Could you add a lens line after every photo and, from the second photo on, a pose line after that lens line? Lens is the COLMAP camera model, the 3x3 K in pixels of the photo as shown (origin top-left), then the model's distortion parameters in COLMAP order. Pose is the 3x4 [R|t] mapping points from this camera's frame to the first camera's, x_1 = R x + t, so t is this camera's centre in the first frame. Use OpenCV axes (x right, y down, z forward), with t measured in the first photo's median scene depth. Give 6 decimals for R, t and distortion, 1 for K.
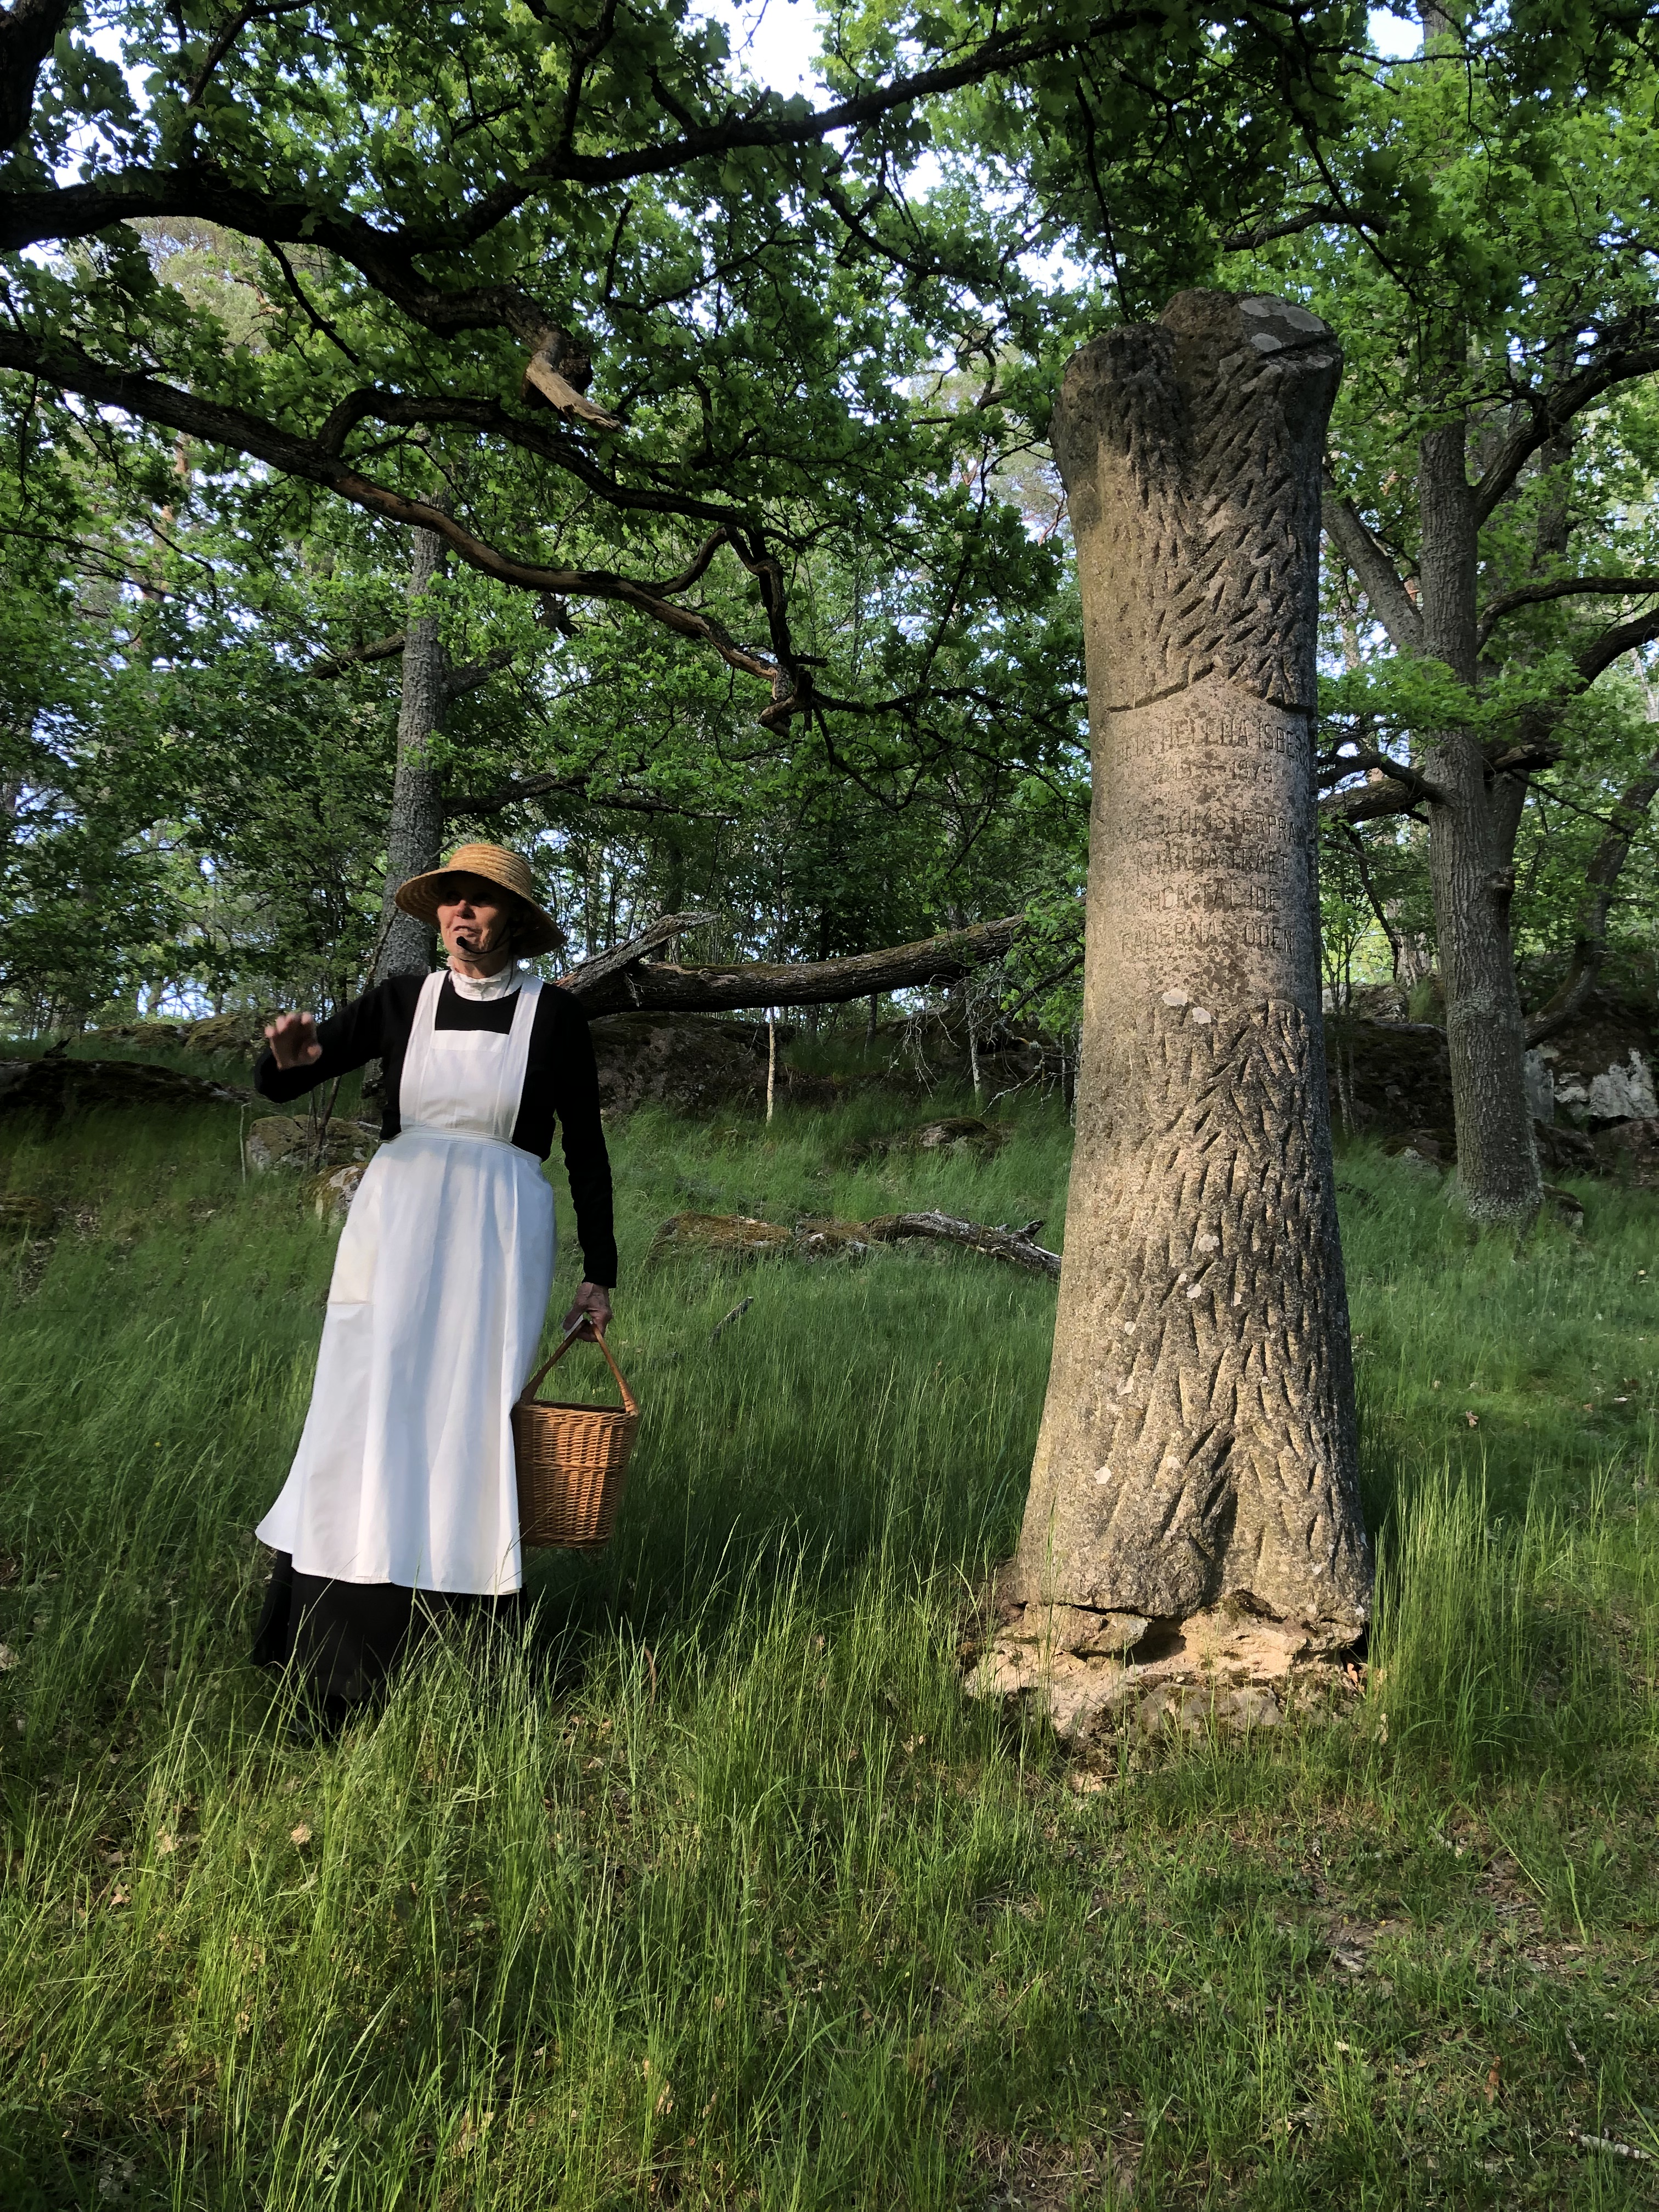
lens RADIAL K [[1832.2, 0, 823.8], [0, 1832.2, 1113.9], [0, 0, 1]] dist [0.011093, -0.018939]
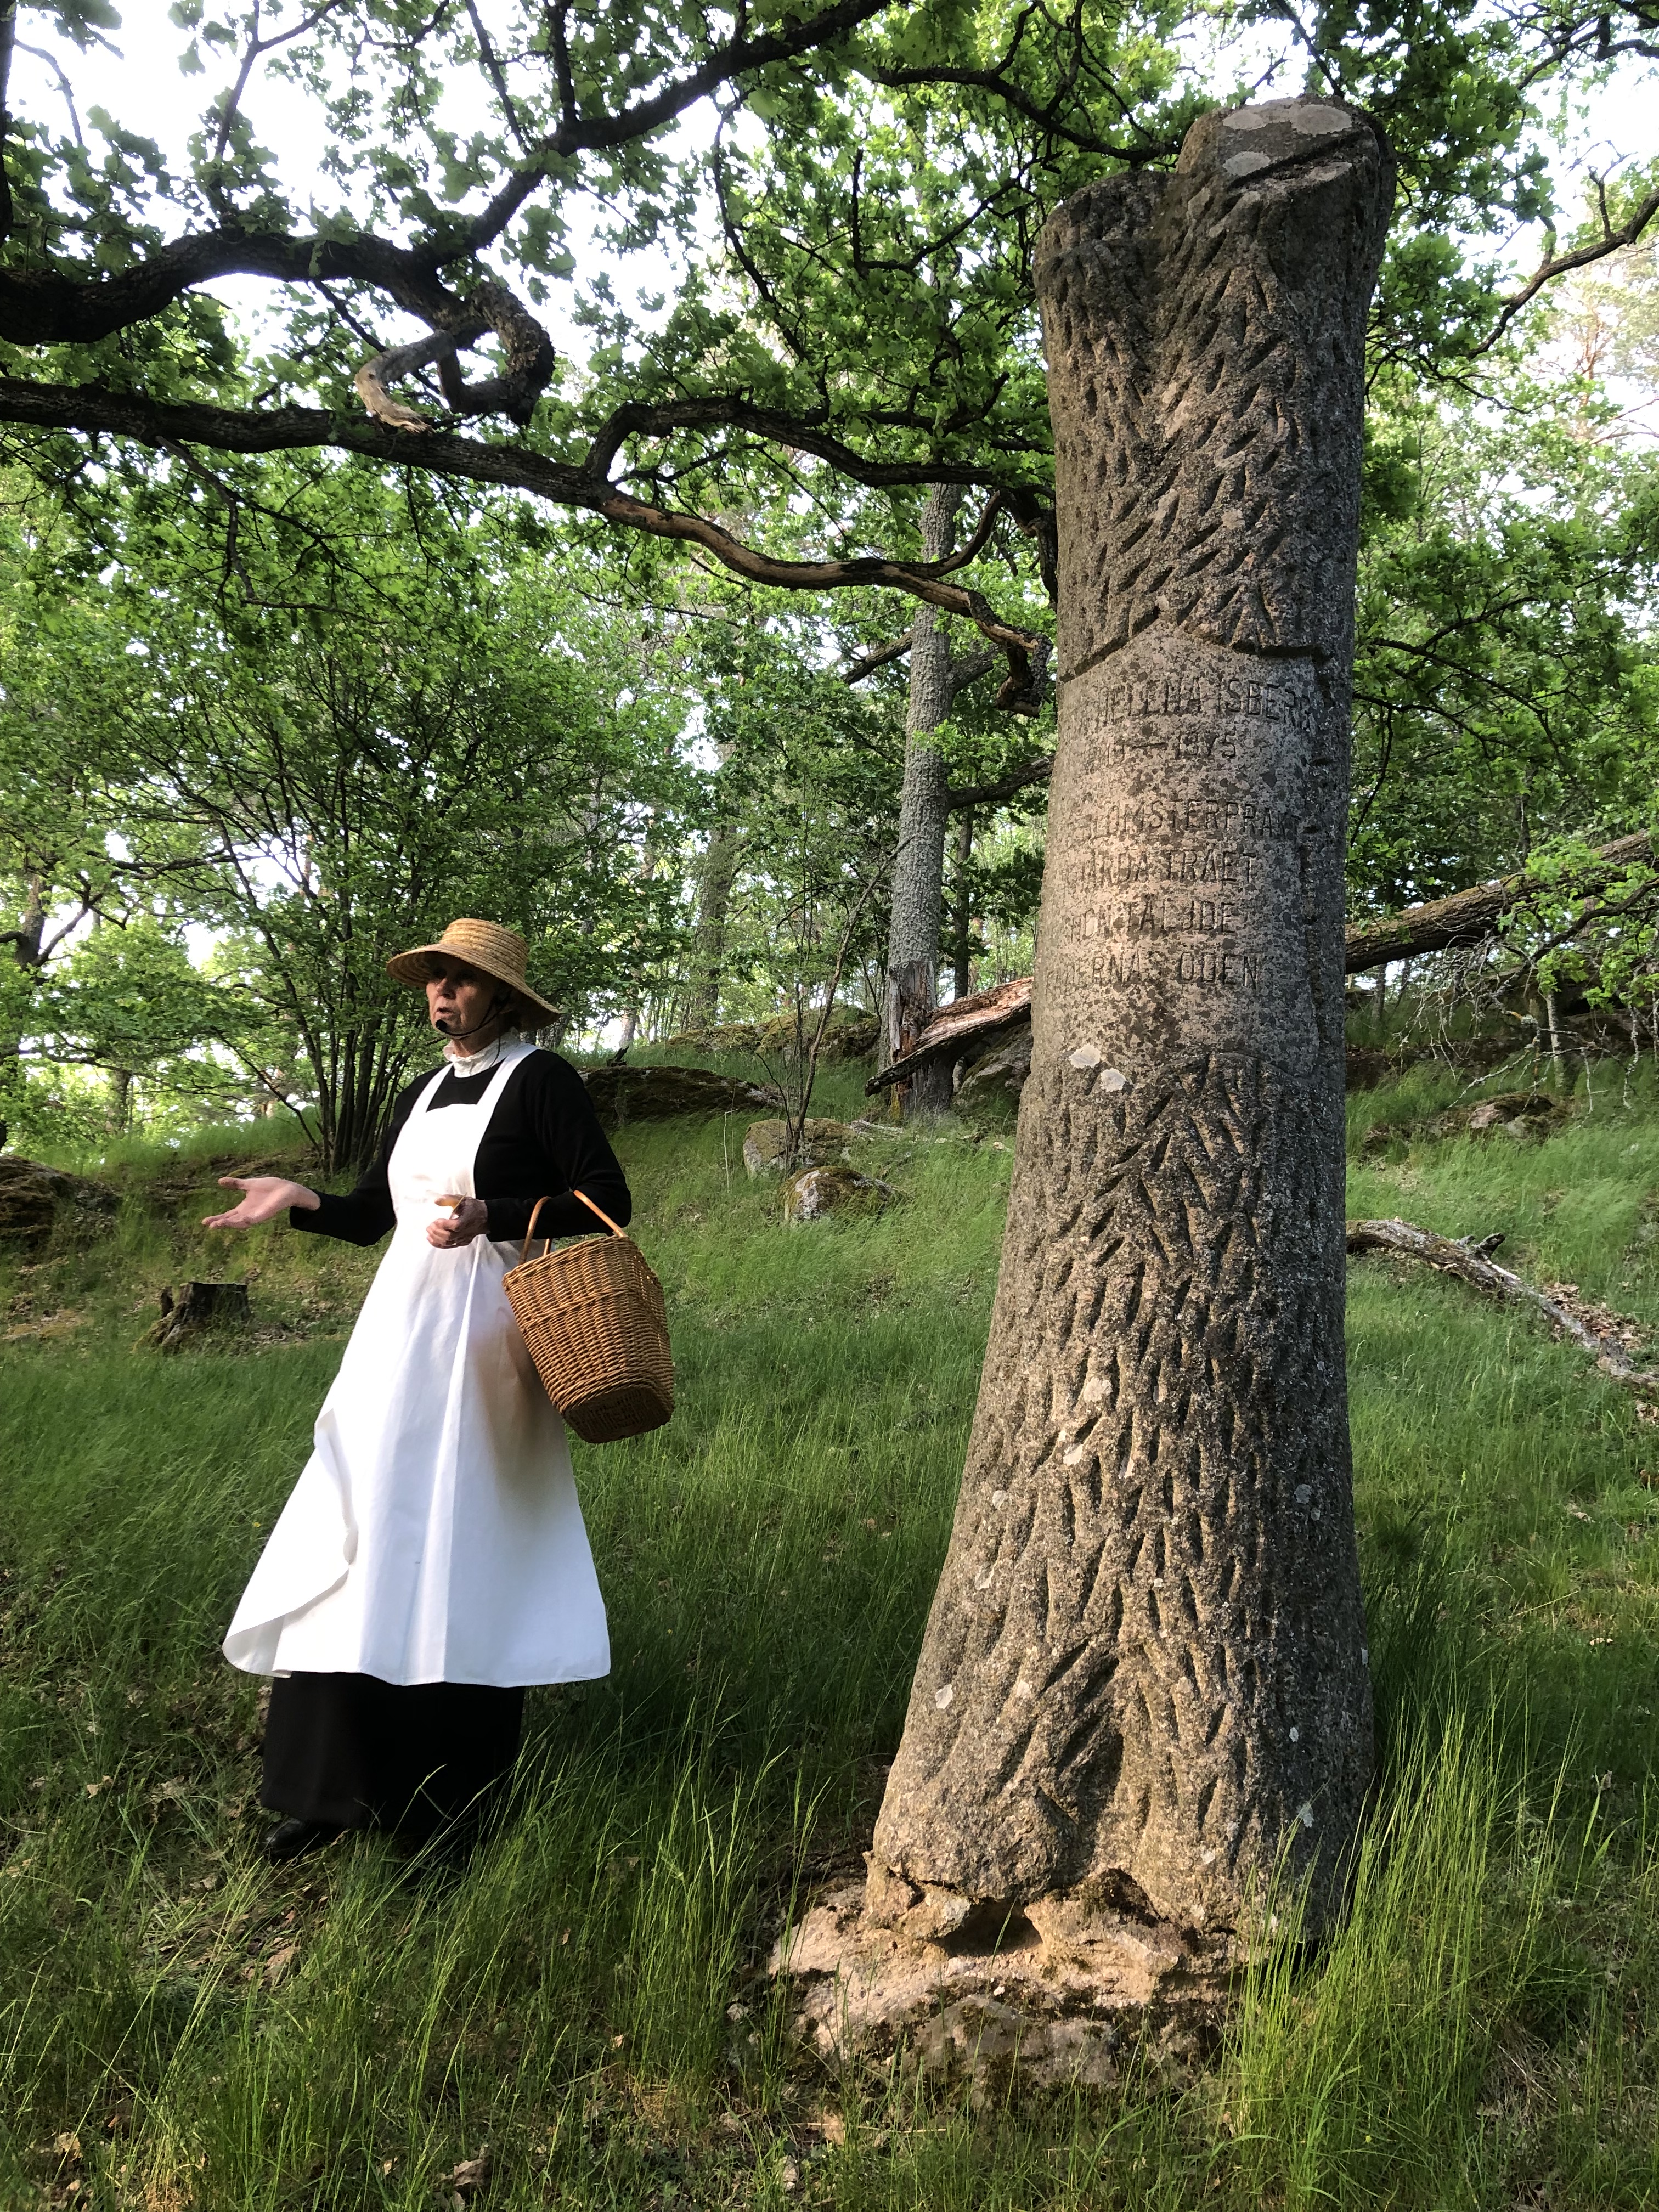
lens RADIAL K [[1832.2, 0, 832.9], [0, 1832.2, 1090.1], [0, 0, 1]] dist [0.011093, -0.018939]
pose [[0.931389, -0.036455, -0.362195, 0.382513], [0.039268, 0.999229, 0.000405, -0.056245], [0.361900, -0.014600, 0.932102, 0.263251]]
